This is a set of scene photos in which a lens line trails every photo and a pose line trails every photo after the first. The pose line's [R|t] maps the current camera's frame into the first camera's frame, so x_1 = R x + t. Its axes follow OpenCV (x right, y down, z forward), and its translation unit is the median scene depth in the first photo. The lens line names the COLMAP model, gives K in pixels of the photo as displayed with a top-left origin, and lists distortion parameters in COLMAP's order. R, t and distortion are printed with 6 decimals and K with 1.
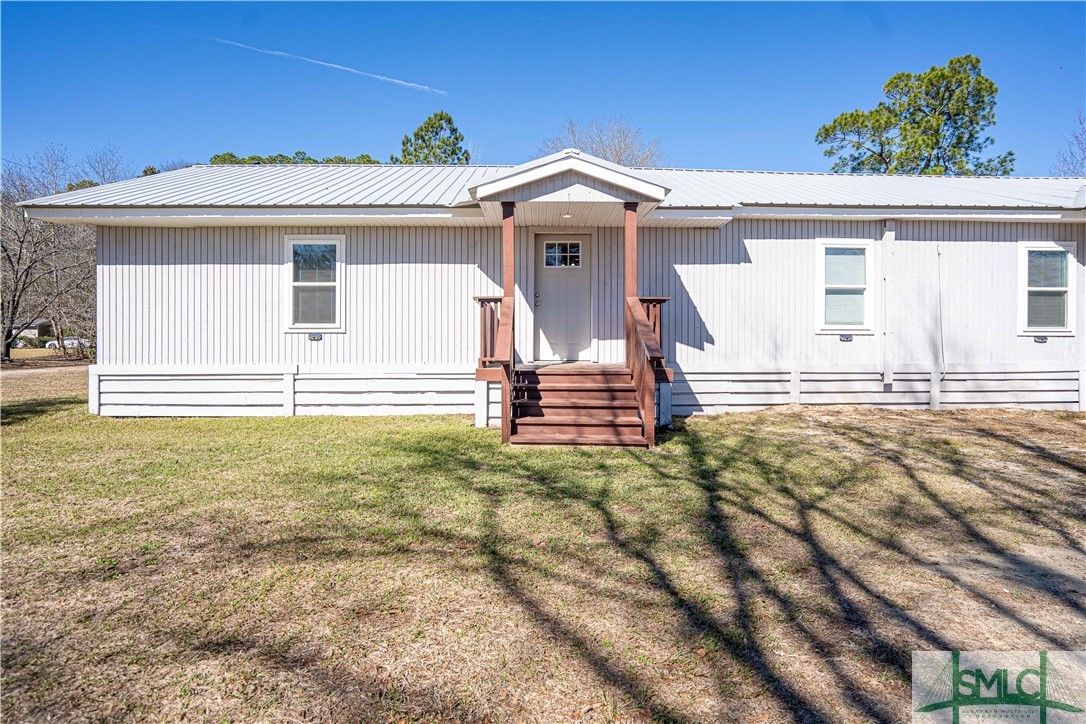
lens RADIAL K [[568.9, 0, 548.3], [0, 568.9, 341.9], [0, 0, 1]] dist [-0.024689, 0.009450]
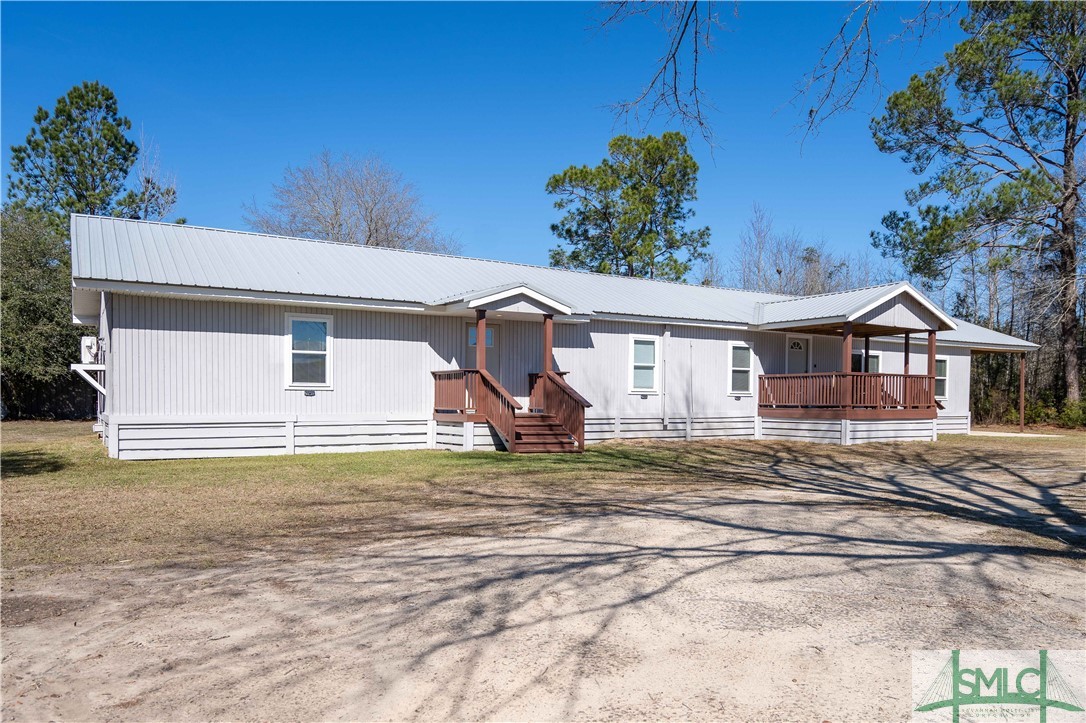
lens RADIAL K [[778.6, 0, 554.6], [0, 778.6, 419.3], [0, 0, 1]] dist [-0.013405, -0.003416]
pose [[0.873311, -0.007461, 0.487105, -0.771762], [-0.004471, 0.999718, 0.023330, 0.007024], [-0.487142, -0.022552, 0.873032, -0.806519]]
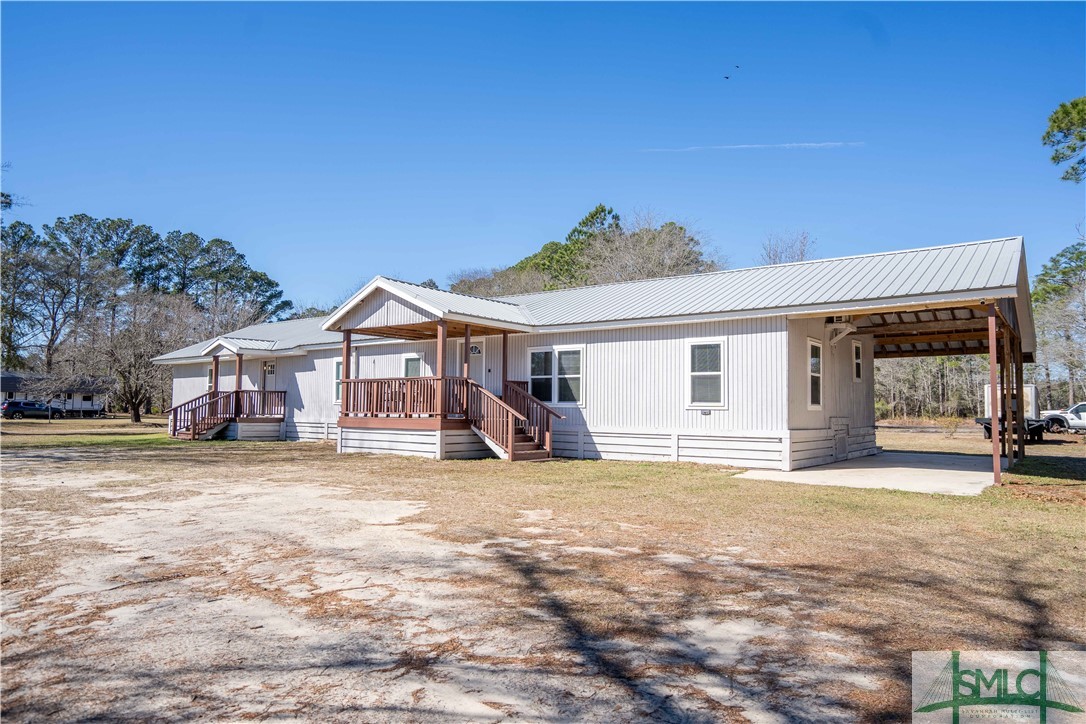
lens RADIAL K [[700.6, 0, 541.5], [0, 700.6, 367.1], [0, 0, 1]] dist [0.004917, 0.008274]
pose [[0.771861, -0.032832, -0.634943, 2.650840], [-0.013213, 0.997622, -0.067648, 0.012870], [0.635654, 0.060604, 0.769592, -0.471722]]
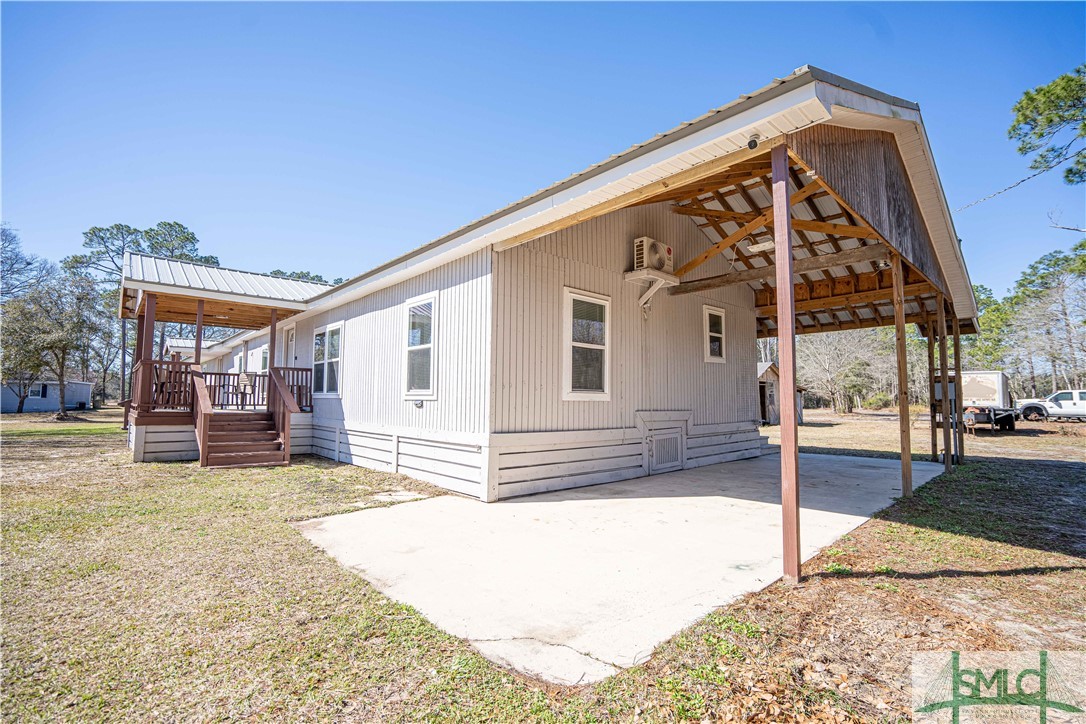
lens RADIAL K [[492.7, 0, 550.4], [0, 492.7, 361.9], [0, 0, 1]] dist [-0.007940, 0.000598]
pose [[0.661821, -0.058436, -0.747381, 2.632562], [-0.008550, 0.996304, -0.085470, 0.000820], [0.749613, 0.062955, 0.658875, 0.674974]]
